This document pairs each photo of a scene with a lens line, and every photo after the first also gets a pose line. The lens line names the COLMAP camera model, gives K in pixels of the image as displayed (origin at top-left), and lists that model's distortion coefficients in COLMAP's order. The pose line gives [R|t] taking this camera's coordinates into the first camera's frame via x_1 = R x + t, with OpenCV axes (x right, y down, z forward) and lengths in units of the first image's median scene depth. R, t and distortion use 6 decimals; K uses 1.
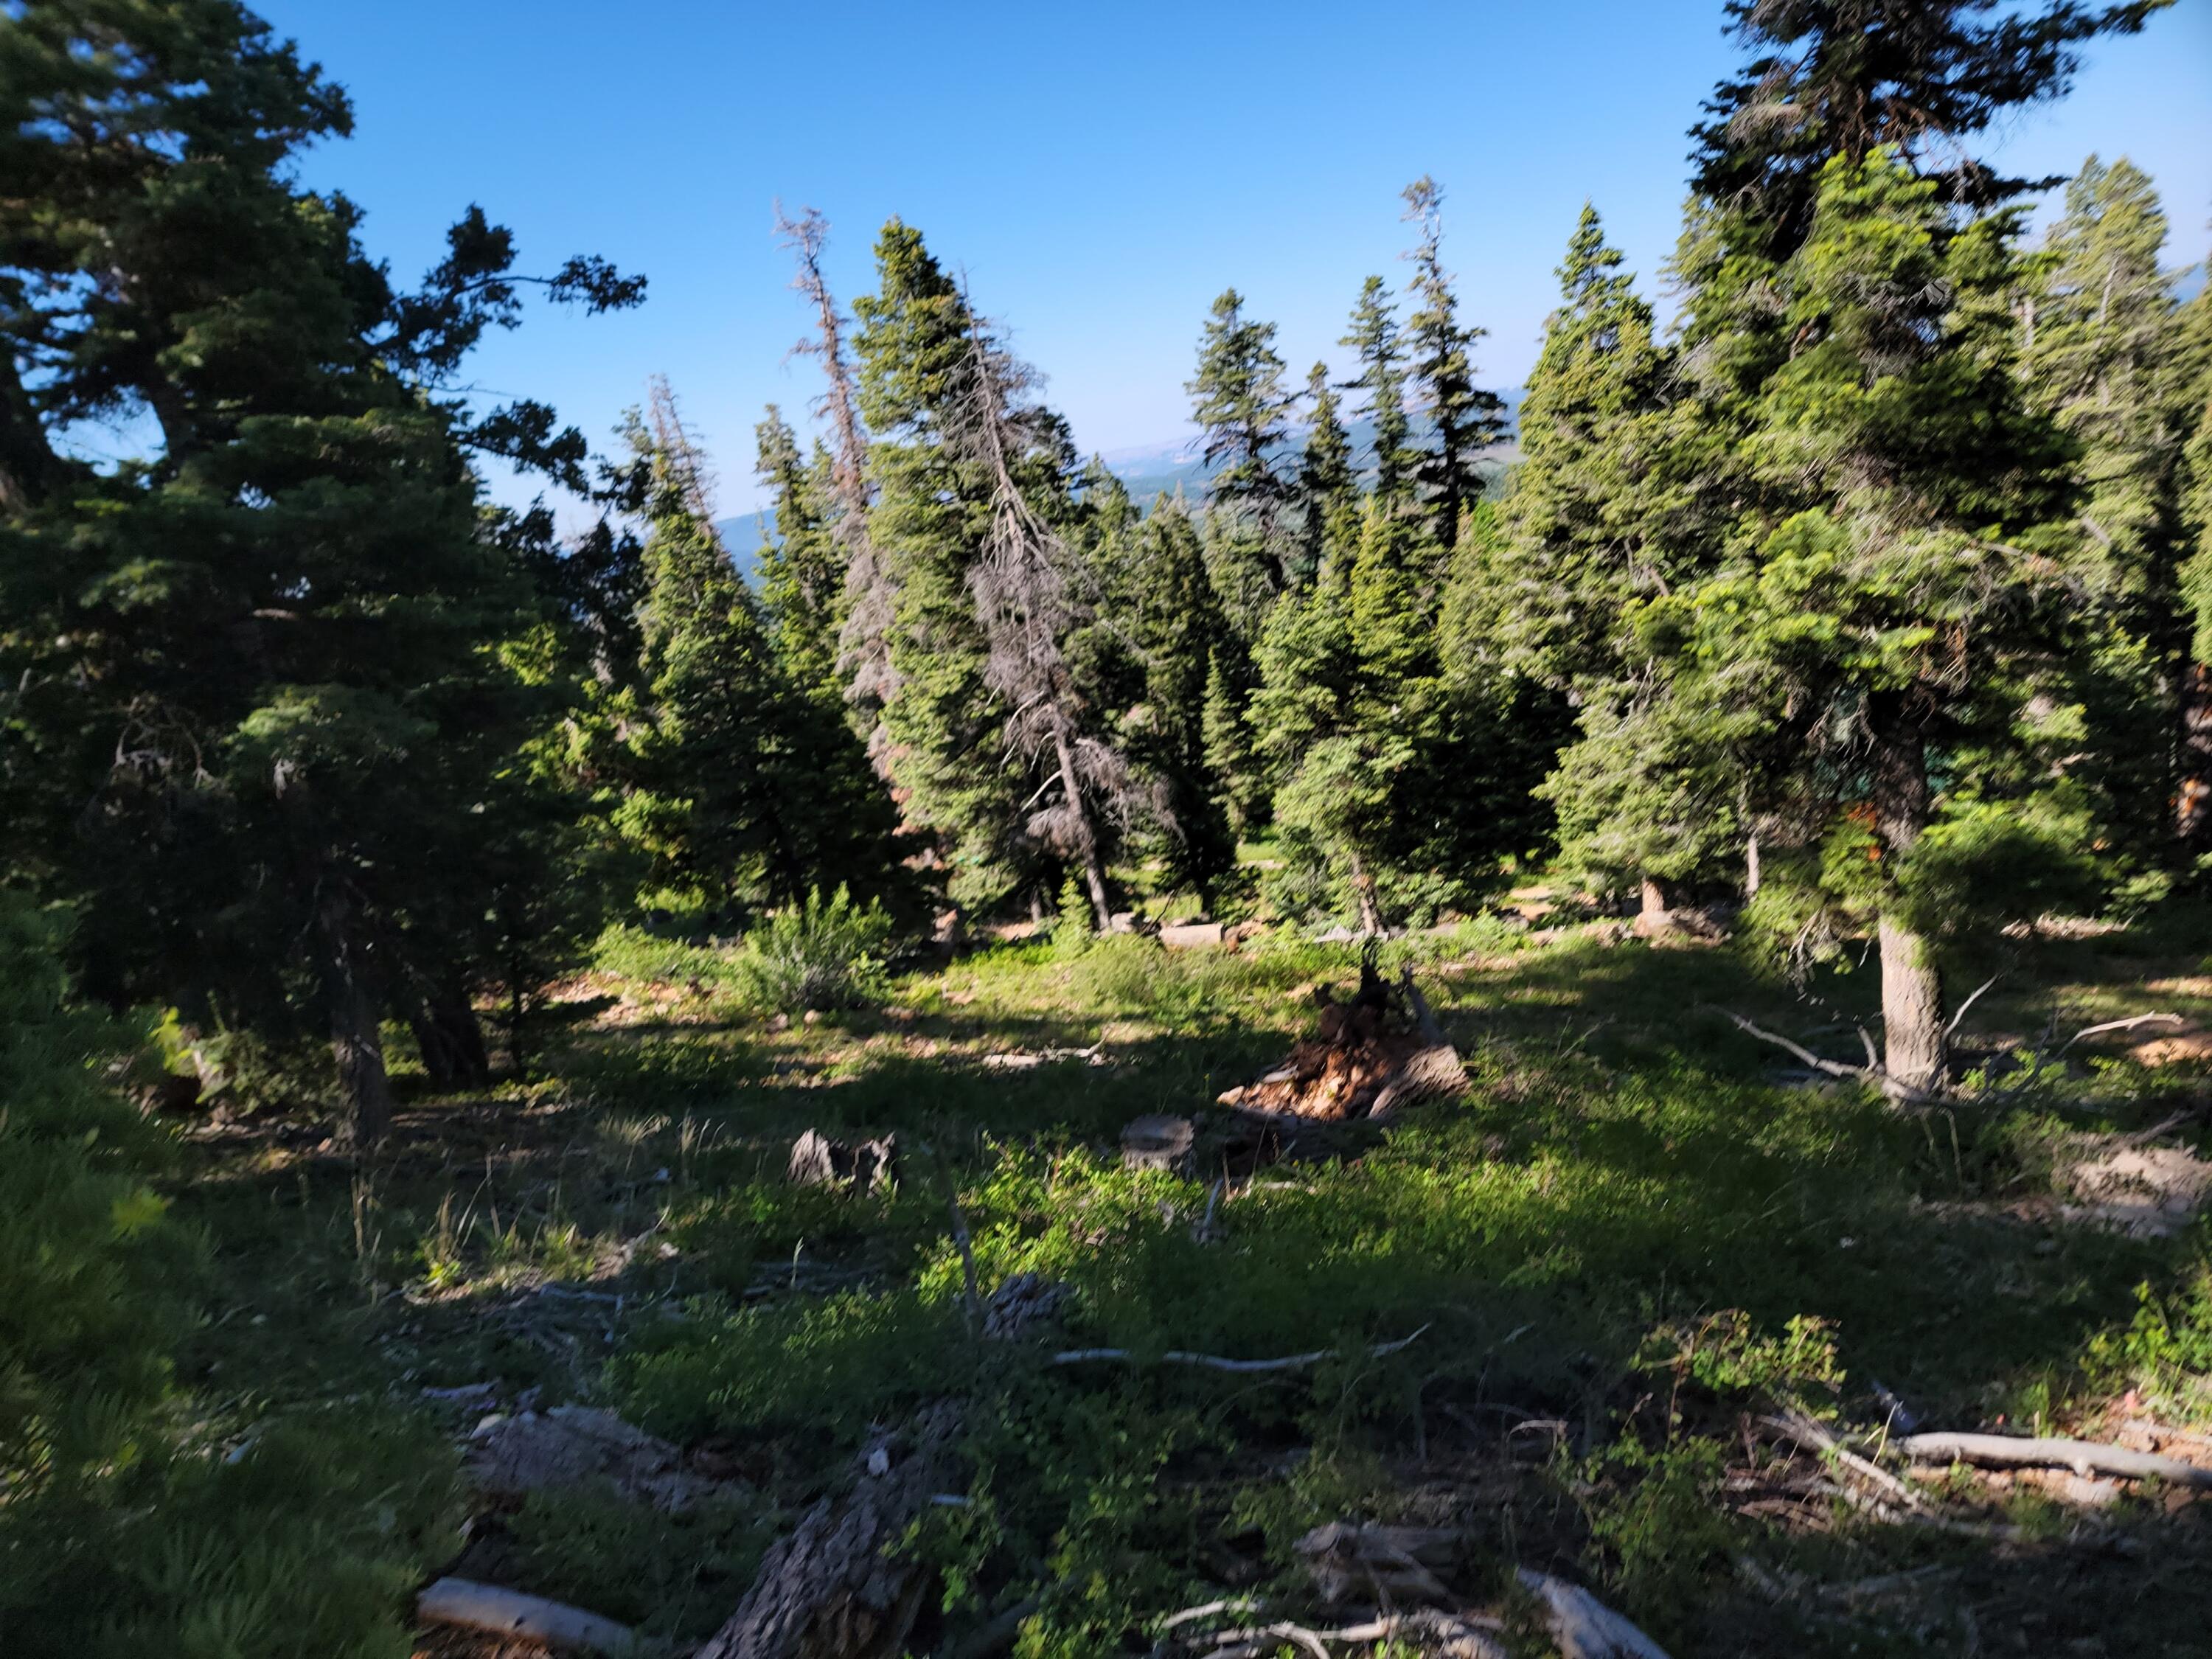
lens RADIAL K [[1547.1, 0, 1087.9], [0, 1547.1, 813.2], [0, 0, 1]] dist [0.090711, -0.078034]
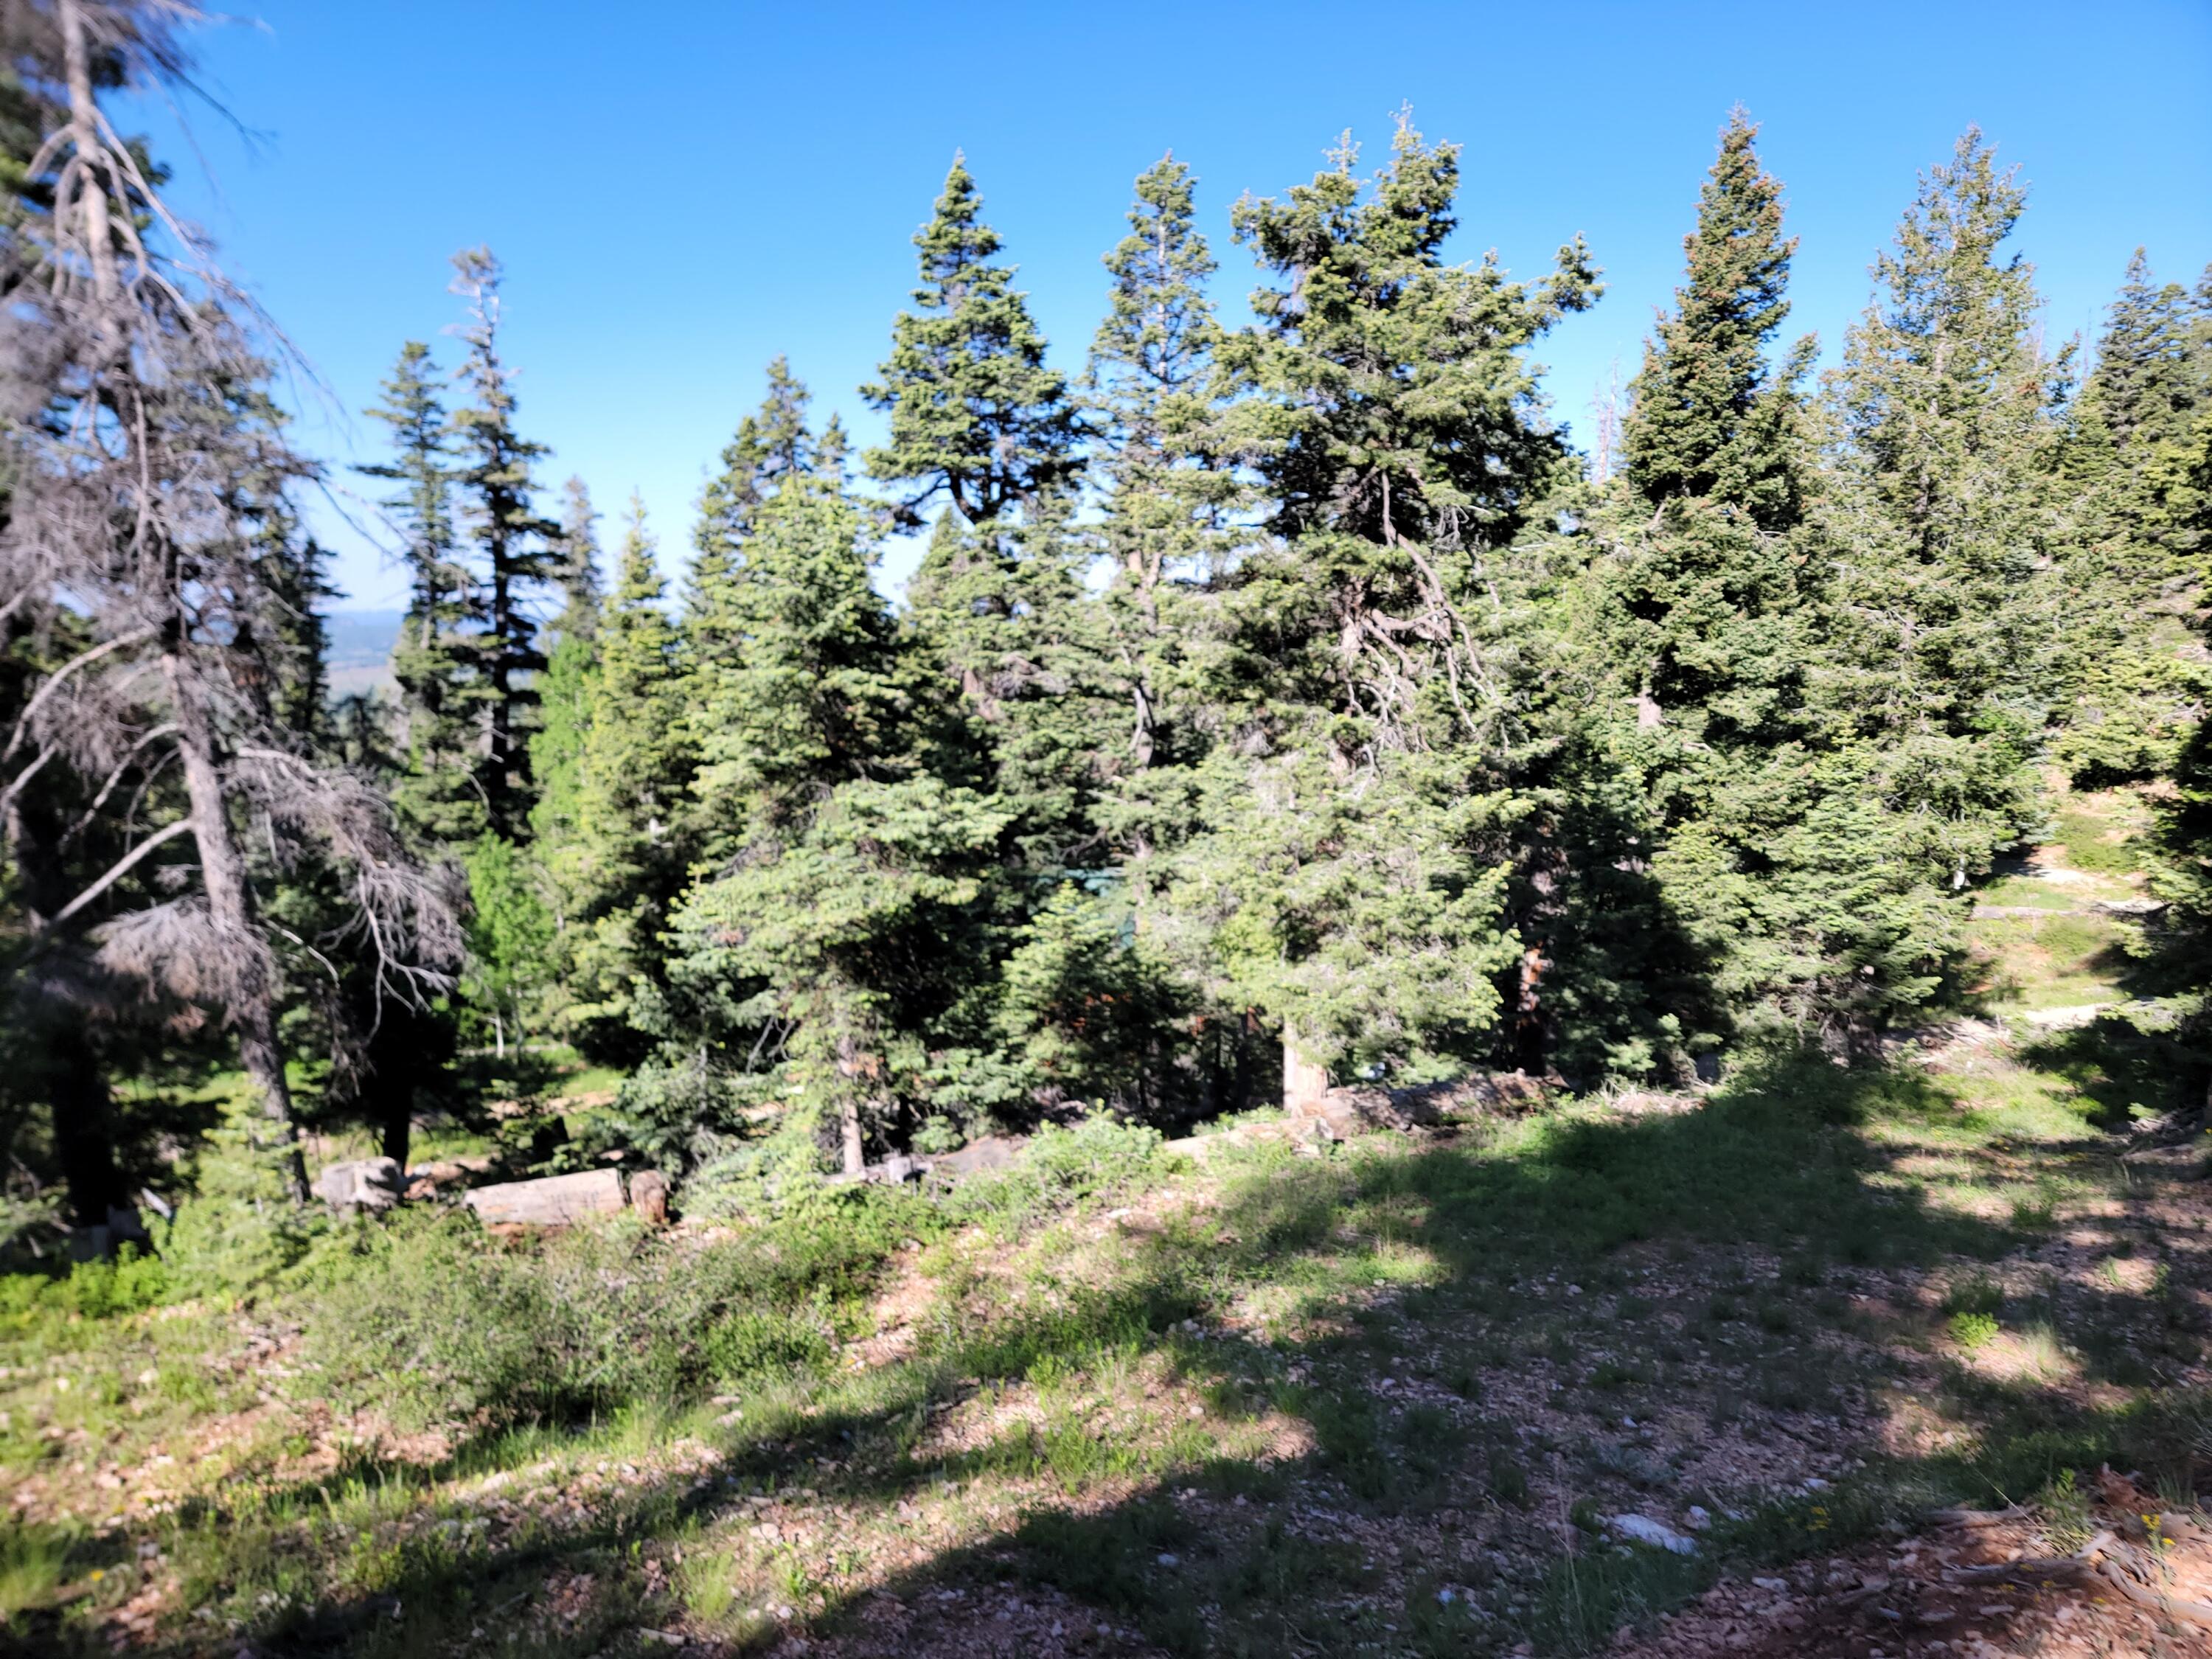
lens RADIAL K [[1547.1, 0, 1133.7], [0, 1547.1, 903.2], [0, 0, 1]] dist [0.090711, -0.078034]
pose [[0.768340, 0.051163, 0.637994, -0.098645], [0.006630, 0.996110, -0.087866, 0.037190], [-0.640008, 0.071740, 0.765012, 0.526854]]
